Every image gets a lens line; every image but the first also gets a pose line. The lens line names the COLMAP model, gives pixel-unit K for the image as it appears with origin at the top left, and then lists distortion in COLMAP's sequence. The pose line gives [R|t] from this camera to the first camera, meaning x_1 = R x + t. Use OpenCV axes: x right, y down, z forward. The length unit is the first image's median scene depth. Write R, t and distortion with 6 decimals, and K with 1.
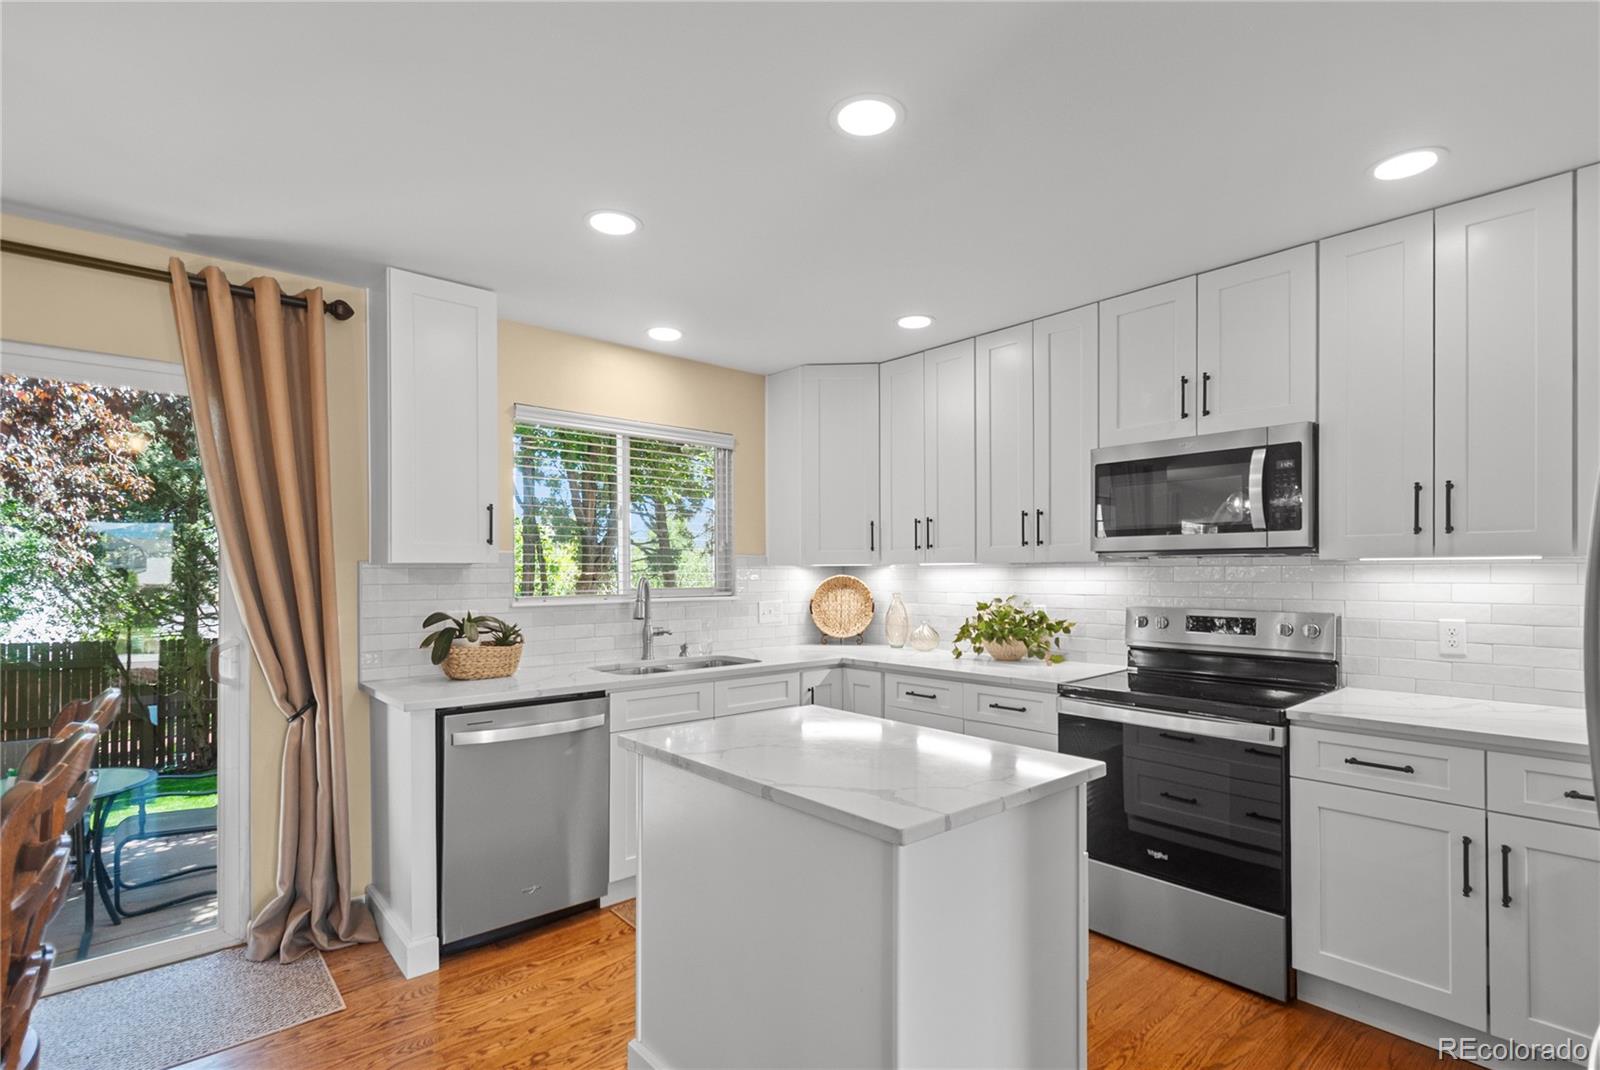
lens RADIAL K [[775.4, 0, 794.9], [0, 775.4, 571.1], [0, 0, 1]] dist [0.014182, -0.003573]
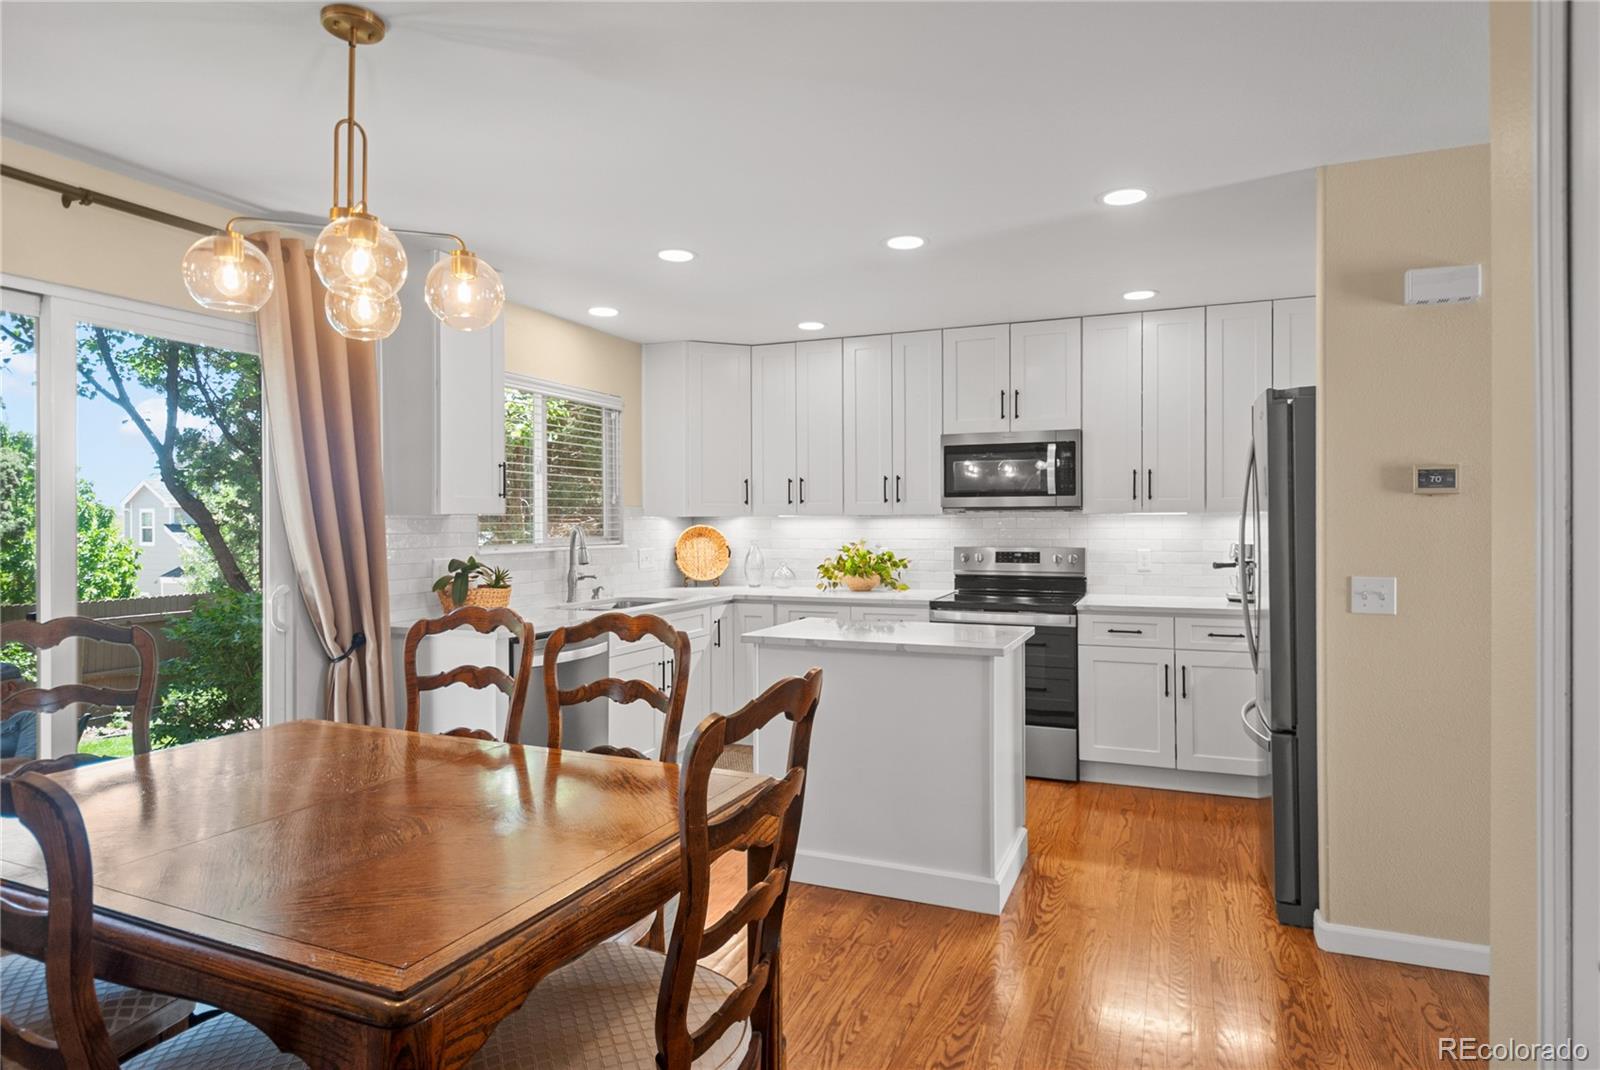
lens RADIAL K [[908.4, 0, 803.1], [0, 908.4, 525.5], [0, 0, 1]] dist [0.027751, 0.002177]
pose [[0.895633, -0.001454, 0.444792, -0.579888], [0.000311, 0.999996, 0.002642, 0.003287], [-0.444794, -0.002227, 0.895630, -0.366869]]
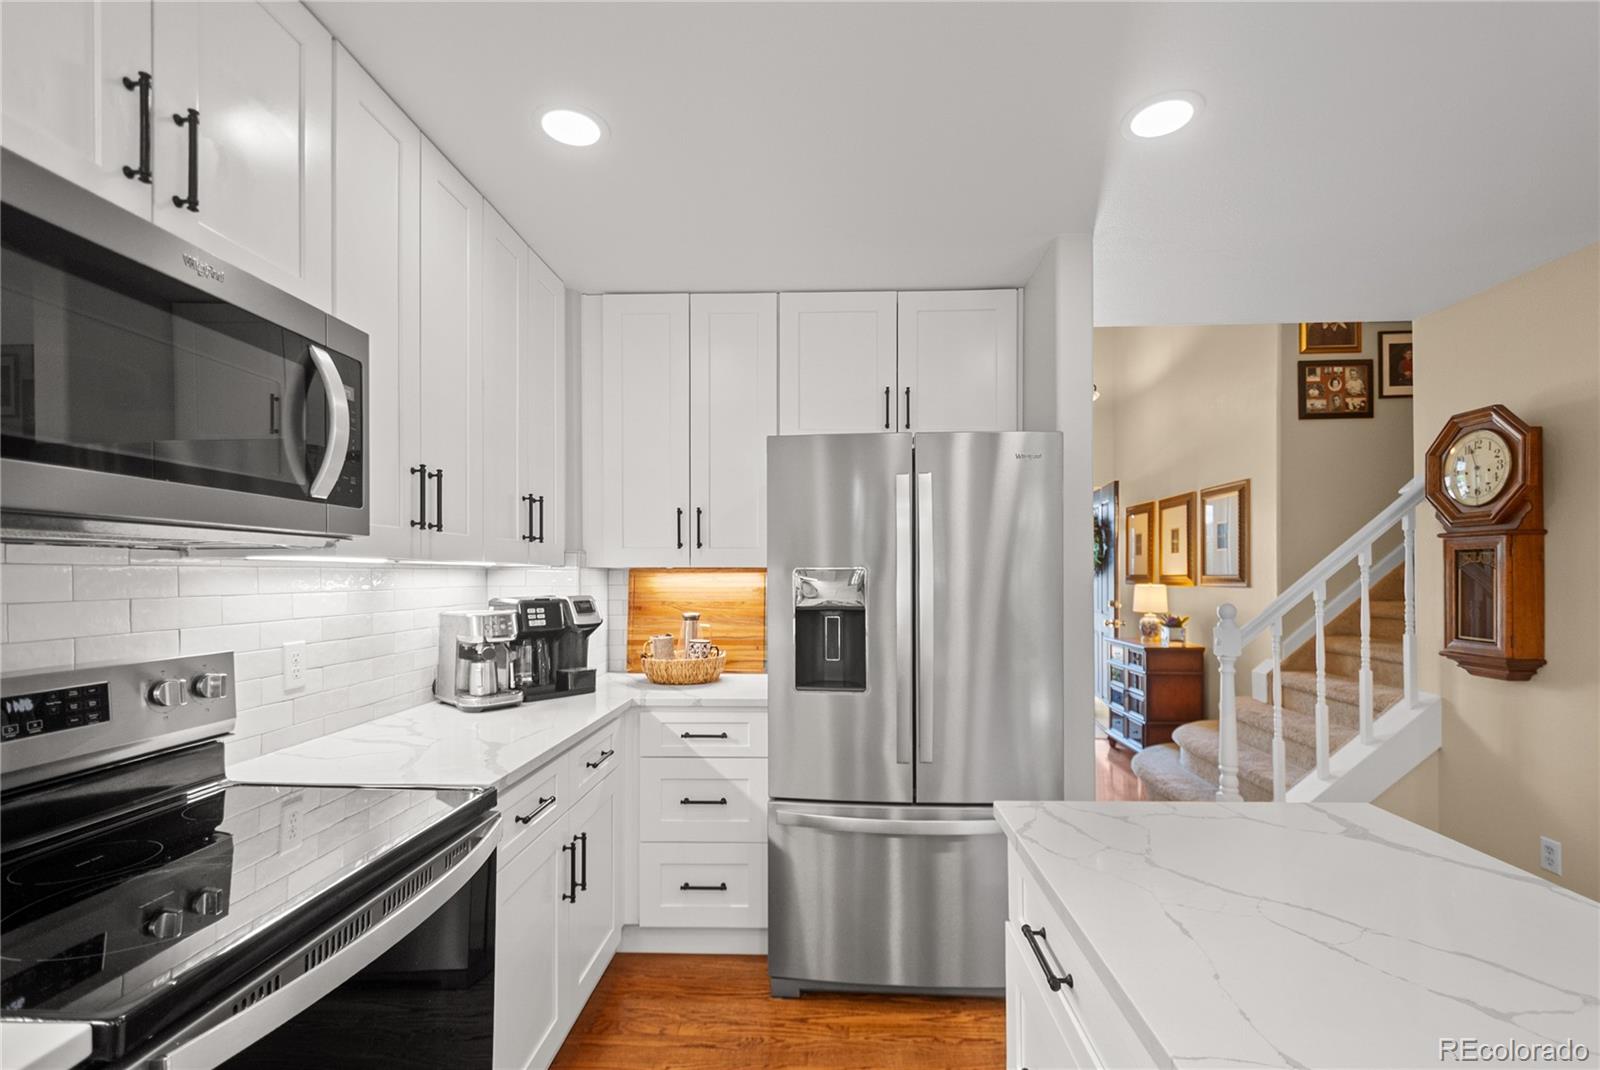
lens RADIAL K [[707.6, 0, 825.6], [0, 707.6, 570.3], [0, 0, 1]] dist [0.011346, -0.002947]
pose [[-0.738351, 0.003487, 0.674407, 0.007139], [-0.002830, 0.999962, -0.008268, -0.001614], [-0.674411, -0.008013, -0.738313, 0.962834]]
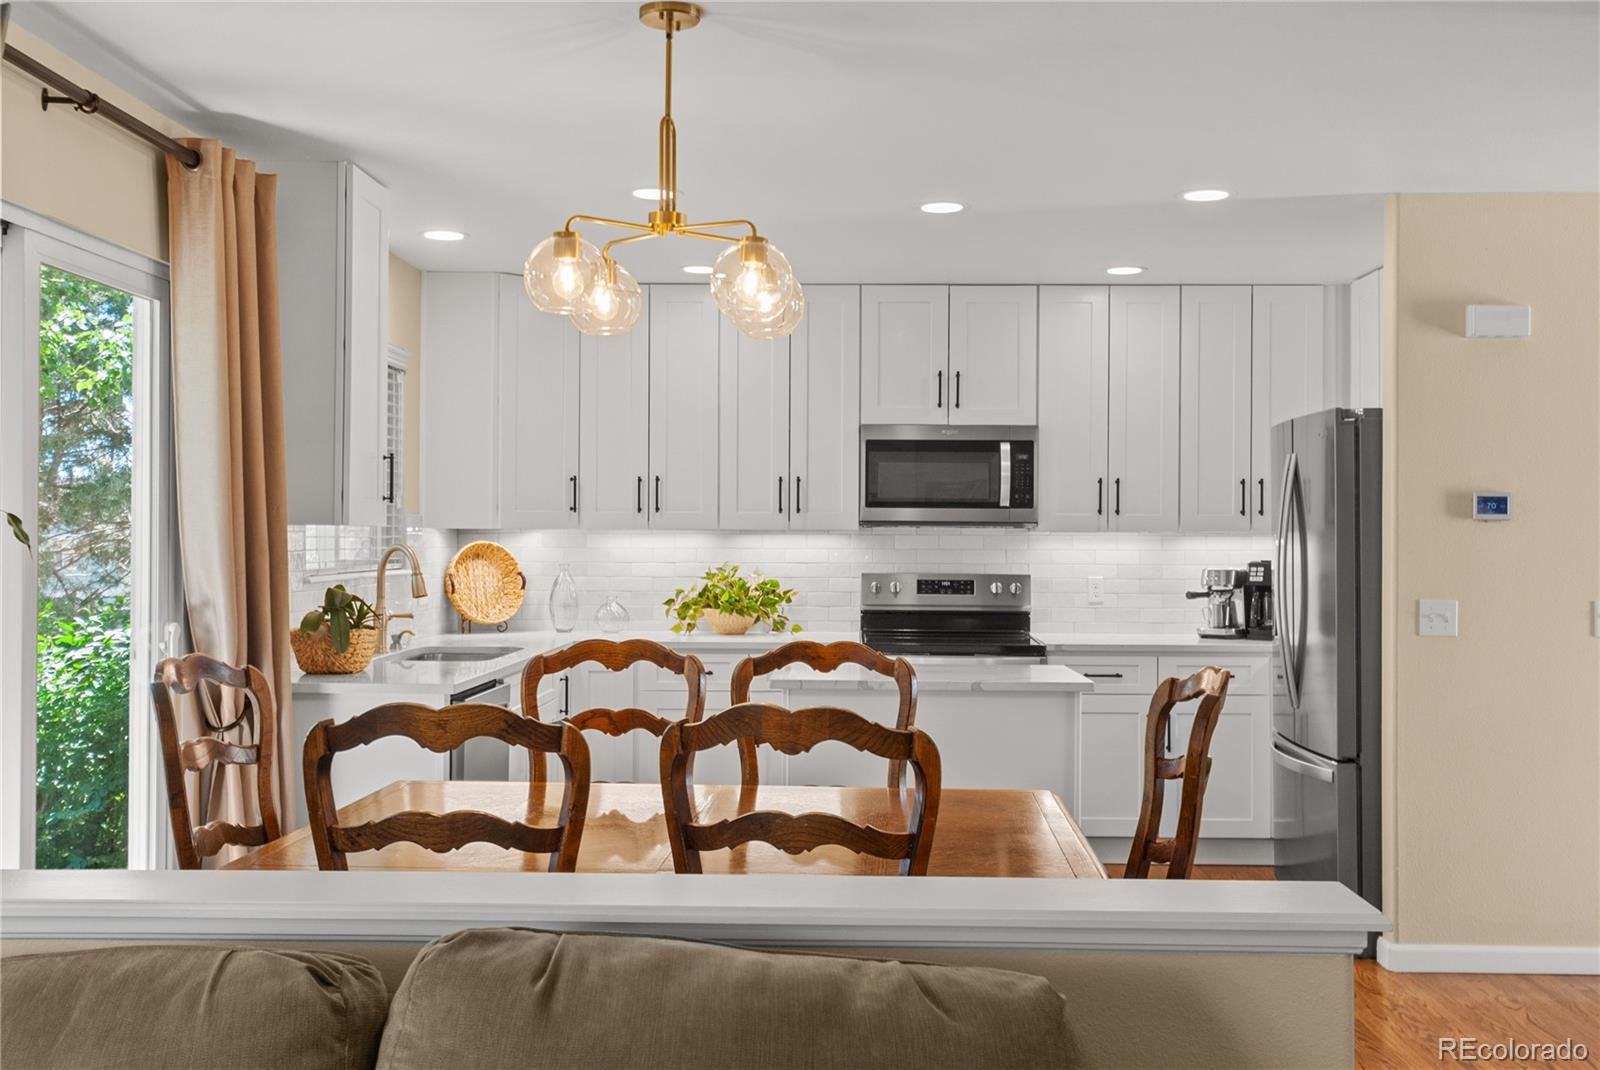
lens RADIAL K [[1629.5, 0, 803.2], [0, 1629.5, 532.3], [0, 0, 1]] dist [0.052522, 0.000000]
pose [[0.674810, 0.009024, 0.737936, -1.332436], [-0.008361, 0.999955, -0.004583, 0.001443], [-0.737944, -0.003077, 0.674855, -0.452294]]
